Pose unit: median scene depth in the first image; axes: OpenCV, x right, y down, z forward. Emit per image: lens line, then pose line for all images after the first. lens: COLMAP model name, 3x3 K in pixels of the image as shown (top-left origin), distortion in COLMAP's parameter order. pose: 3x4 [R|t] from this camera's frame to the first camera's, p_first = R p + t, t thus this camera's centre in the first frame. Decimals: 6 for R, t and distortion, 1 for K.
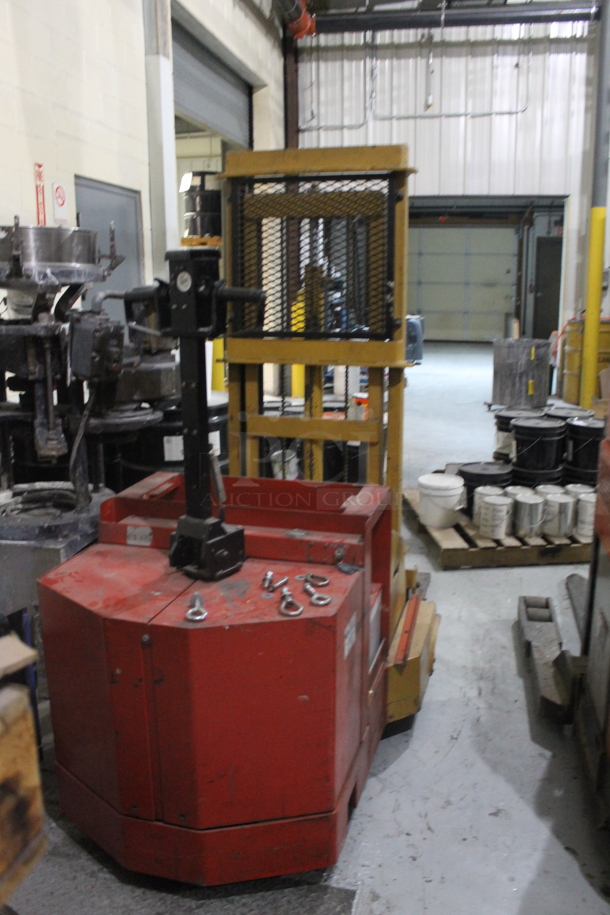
lens RADIAL K [[774.3, 0, 305.0], [0, 774.3, 457.5], [0, 0, 1]] dist [-0.148492, 0.121488]
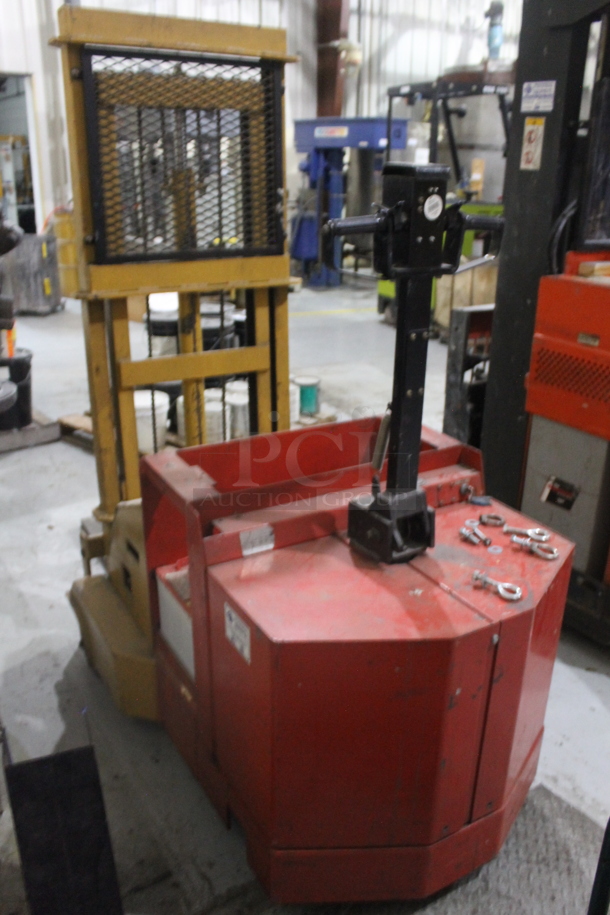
lens RADIAL K [[774.3, 0, 305.0], [0, 774.3, 457.5], [0, 0, 1]] dist [-0.148492, 0.121488]
pose [[0.704056, -0.240666, 0.668121, -0.528988], [0.141835, 0.969523, 0.199772, -0.097813], [-0.695837, -0.045887, 0.716733, 0.326929]]
